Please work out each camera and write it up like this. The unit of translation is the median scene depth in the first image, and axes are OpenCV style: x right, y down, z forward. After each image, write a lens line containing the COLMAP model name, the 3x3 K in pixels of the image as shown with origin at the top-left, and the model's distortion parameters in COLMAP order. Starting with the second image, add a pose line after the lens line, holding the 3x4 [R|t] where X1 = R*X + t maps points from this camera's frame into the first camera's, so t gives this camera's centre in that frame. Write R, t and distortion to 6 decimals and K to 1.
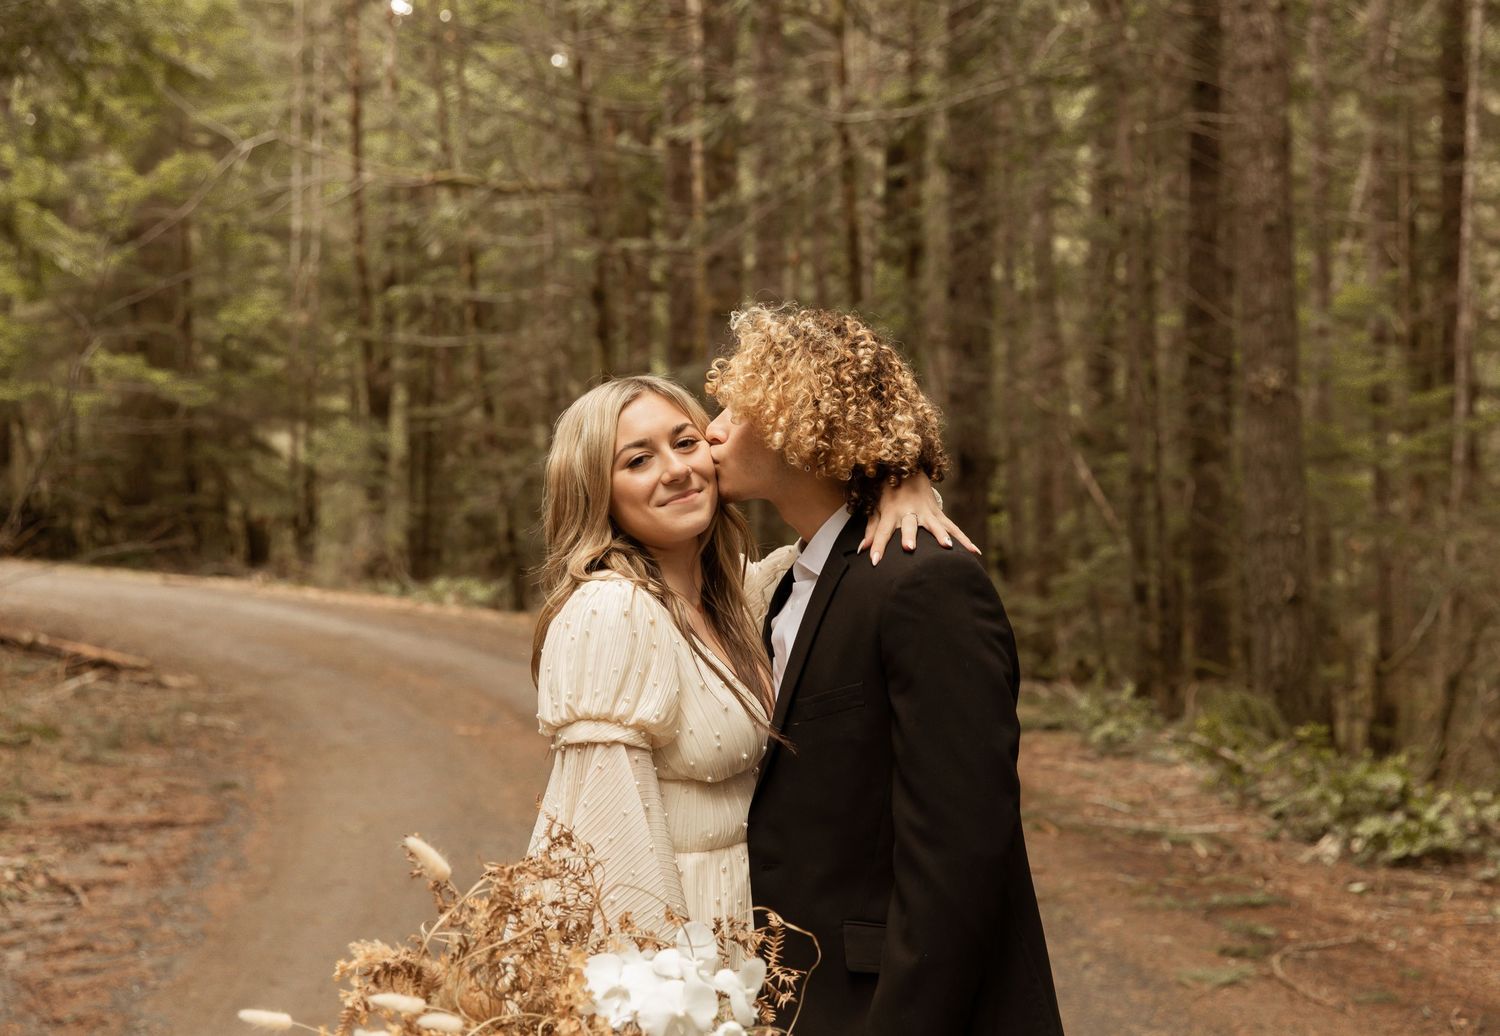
lens RADIAL K [[2116.3, 0, 770.6], [0, 2116.3, 507.7], [0, 0, 1]] dist [0.107718, 0.000000]
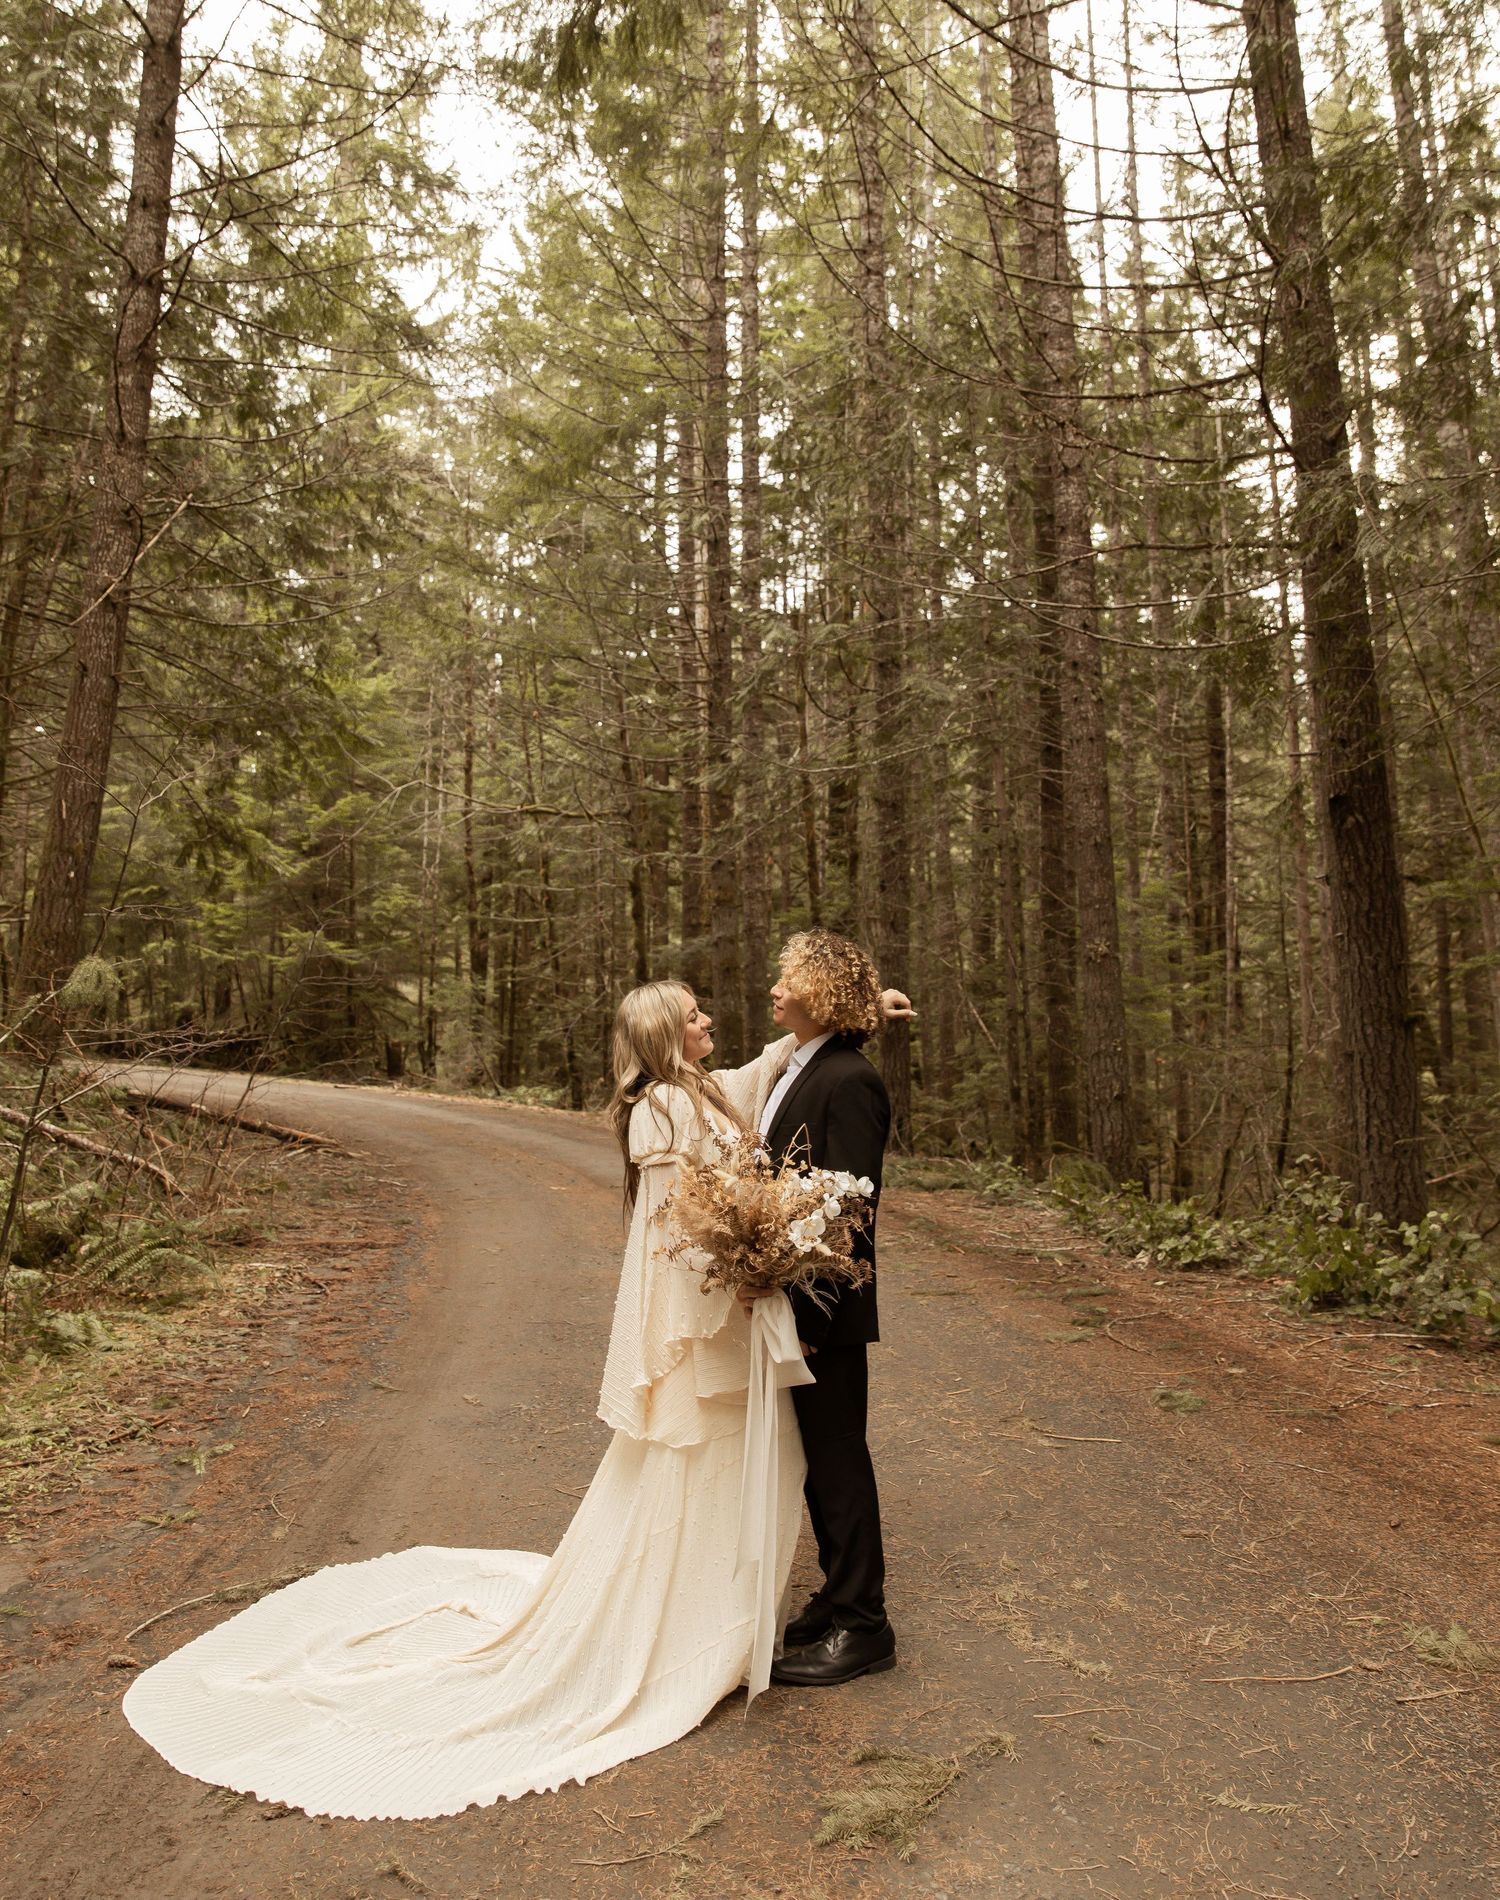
lens RADIAL K [[1524.6, 0, 719.2], [0, 1524.6, 881.9], [0, 0, 1]] dist [-0.109208, 0.081568]
pose [[0.999851, -0.002979, -0.016991, -0.006129], [0.001247, 0.994881, -0.101048, 0.000154], [0.017205, 0.101012, 0.994736, -0.028589]]
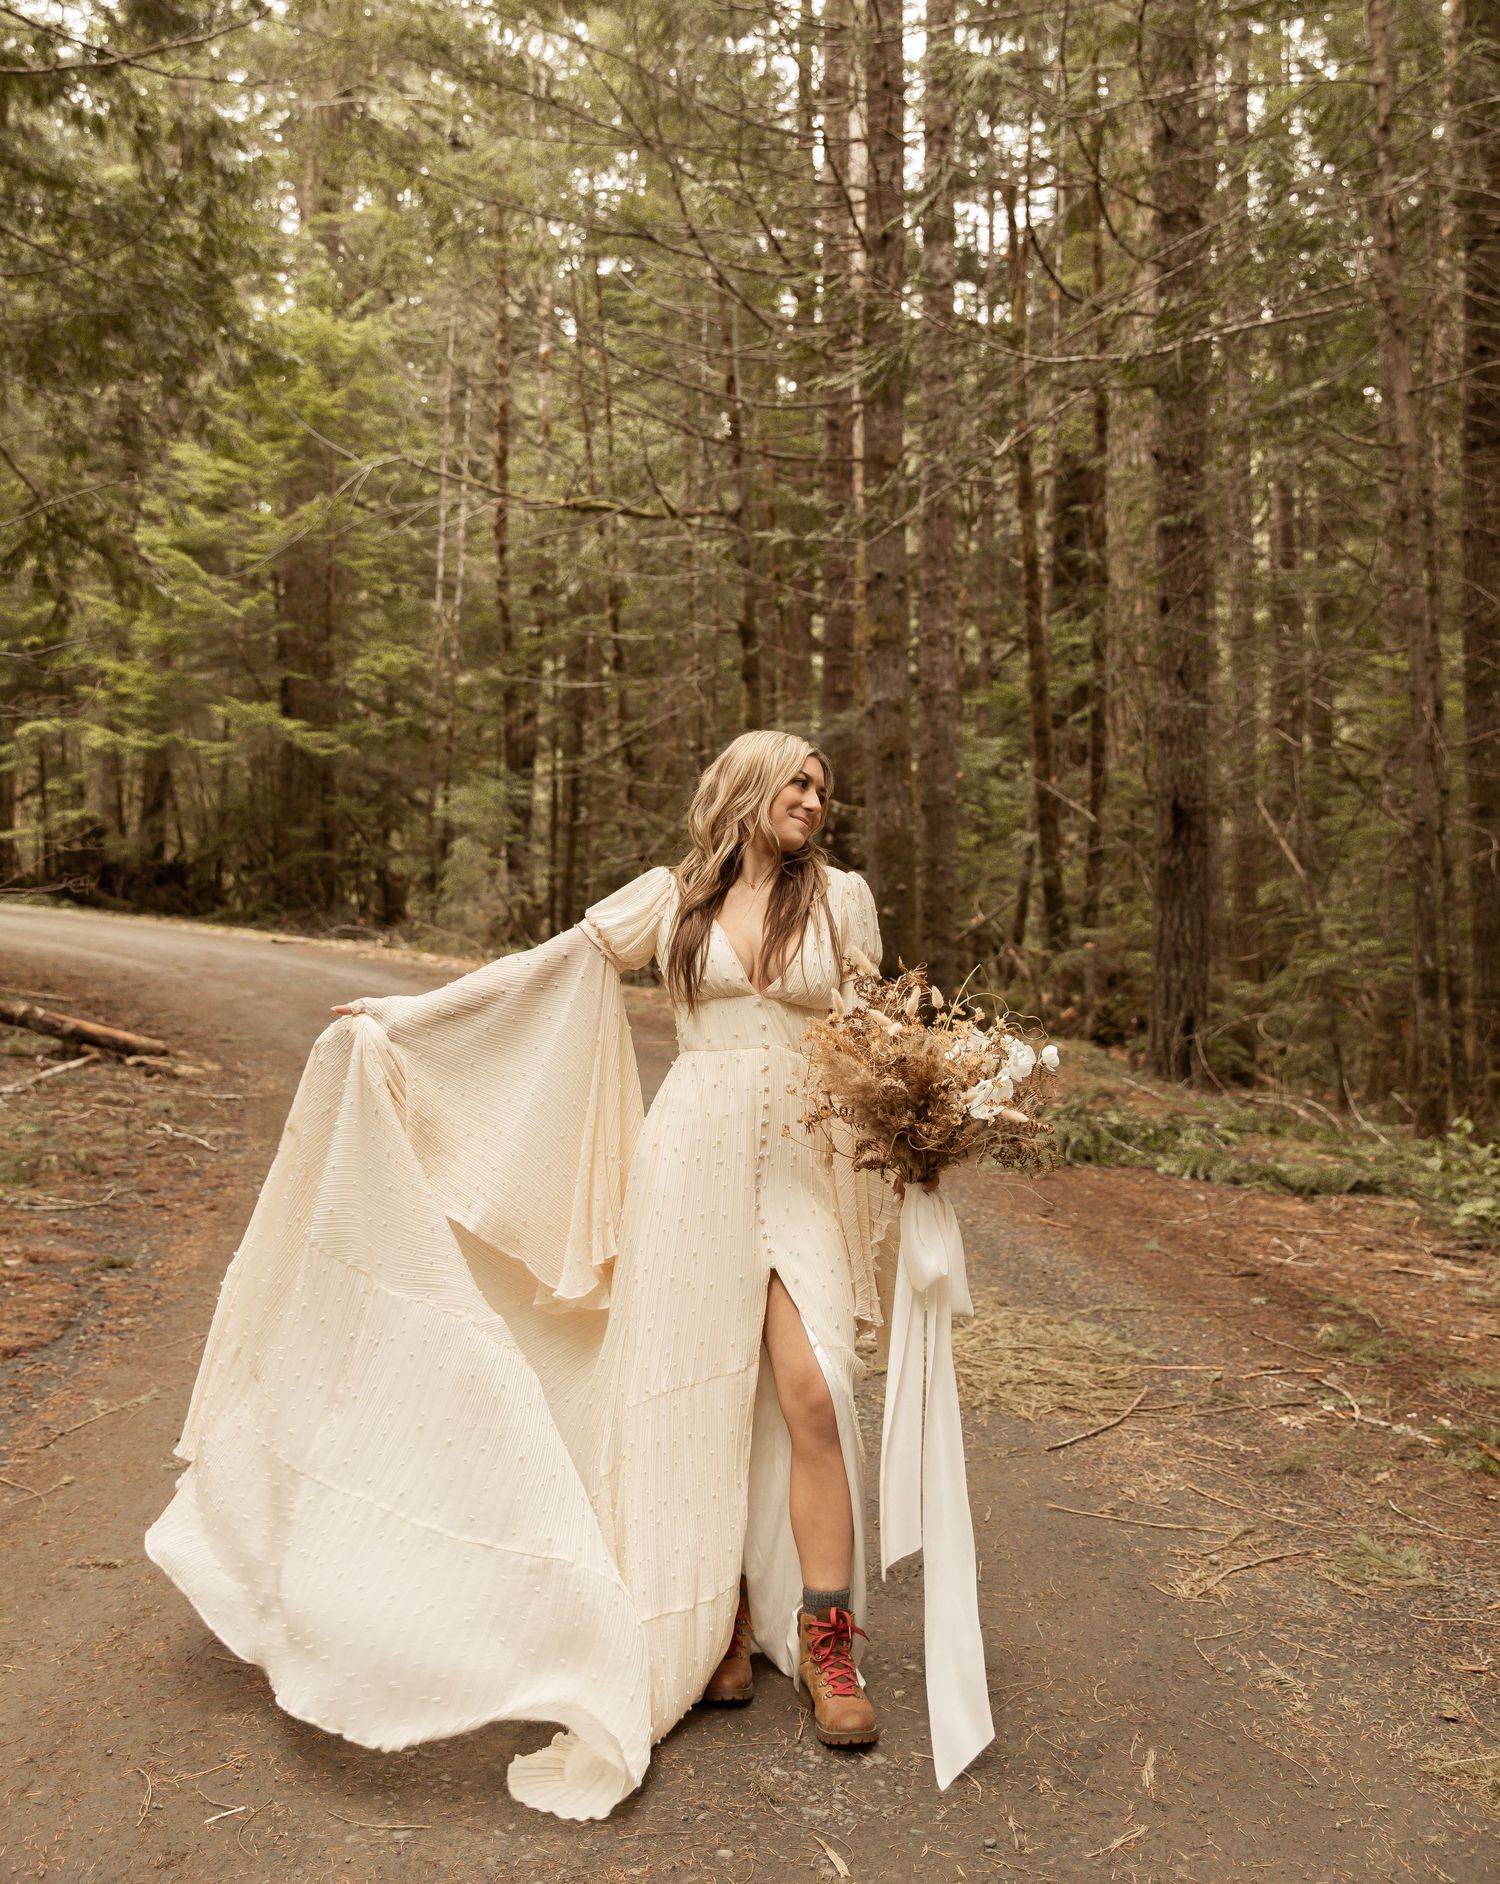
lens RADIAL K [[1974.2, 0, 737.4], [0, 1974.2, 771.6], [0, 0, 1]] dist [-0.021030, 0.000000]
pose [[0.995314, 0.010598, -0.096111, -0.003578], [-0.015809, 0.998436, -0.053620, 0.003884], [0.095392, 0.054888, 0.993925, 0.166574]]
